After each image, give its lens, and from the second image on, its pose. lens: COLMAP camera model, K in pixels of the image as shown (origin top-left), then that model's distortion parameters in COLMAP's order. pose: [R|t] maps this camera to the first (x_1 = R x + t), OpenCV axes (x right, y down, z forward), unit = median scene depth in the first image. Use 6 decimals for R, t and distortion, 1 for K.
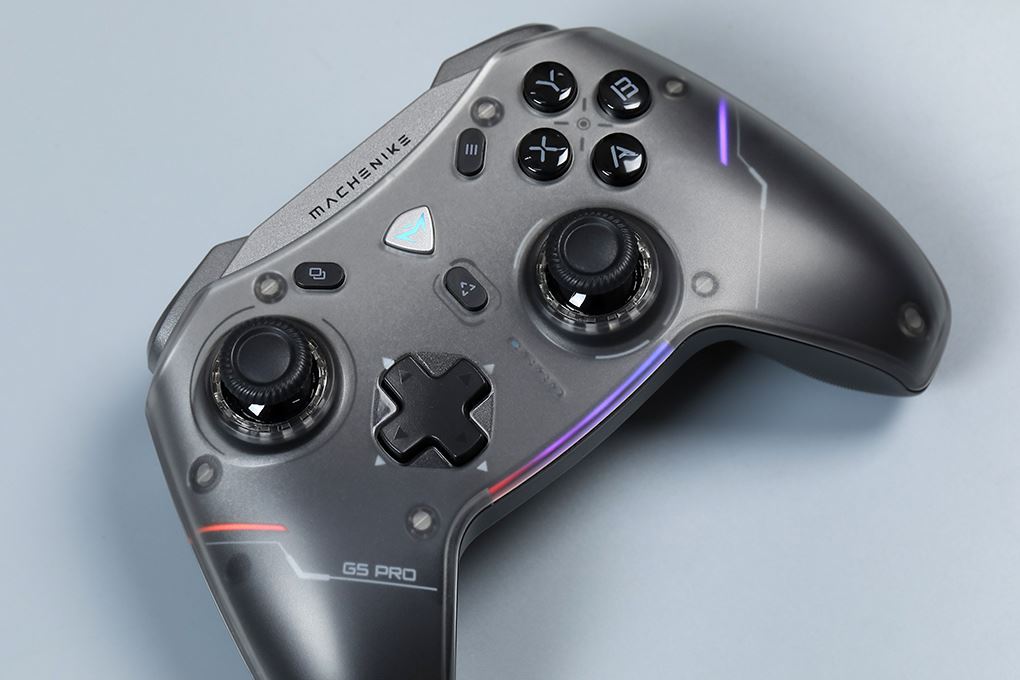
lens RADIAL K [[3388.3, 0, 529.7], [0, 3388.3, 397.1], [0, 0, 1]] dist [0.412593, 0.000000]
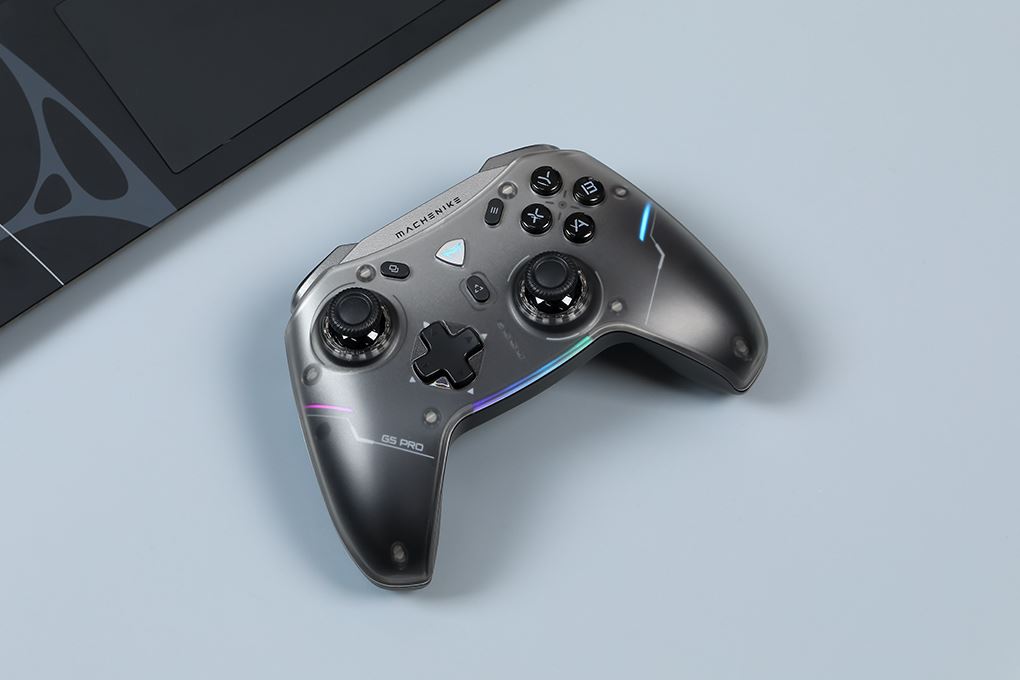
lens RADIAL K [[3388.3, 0, 503.9], [0, 3388.3, 331.2], [0, 0, 1]] dist [0.412593, 0.000000]
pose [[0.987038, 0.138822, -0.080531, 0.134017], [-0.143856, 0.987749, -0.060470, 0.090043], [0.071150, 0.071271, 0.994916, -0.694597]]
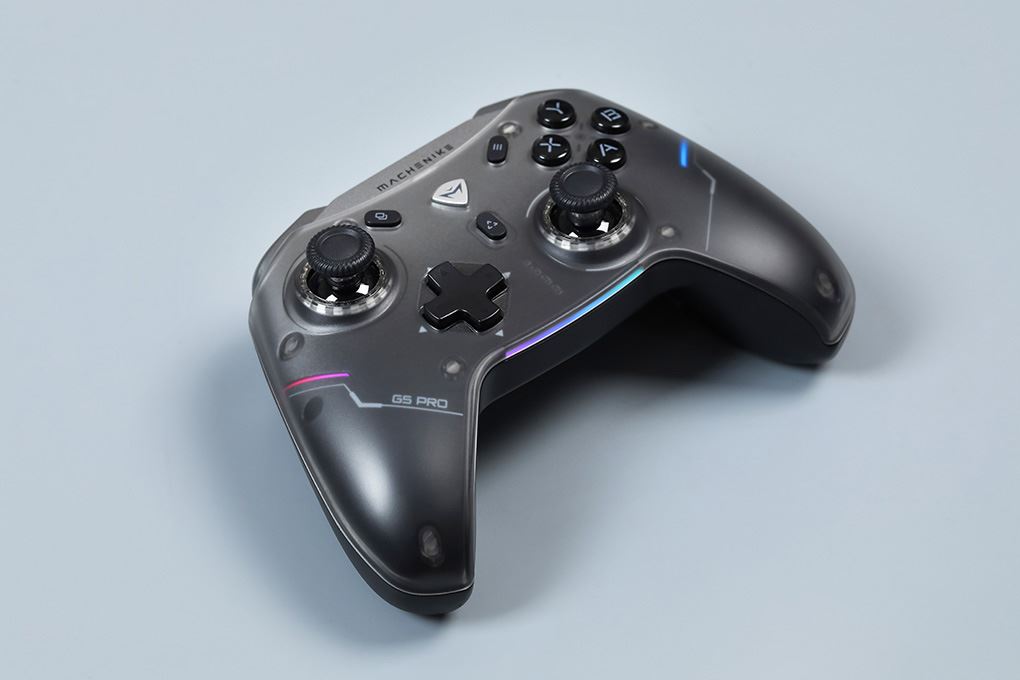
lens RADIAL K [[3388.3, 0, 520.1], [0, 3388.3, 337.9], [0, 0, 1]] dist [0.412593, 0.000000]
pose [[0.999679, 0.017319, -0.018469, 0.018454], [-0.023349, 0.912682, -0.408002, 0.555390], [0.009790, 0.408302, 0.912794, -0.212130]]
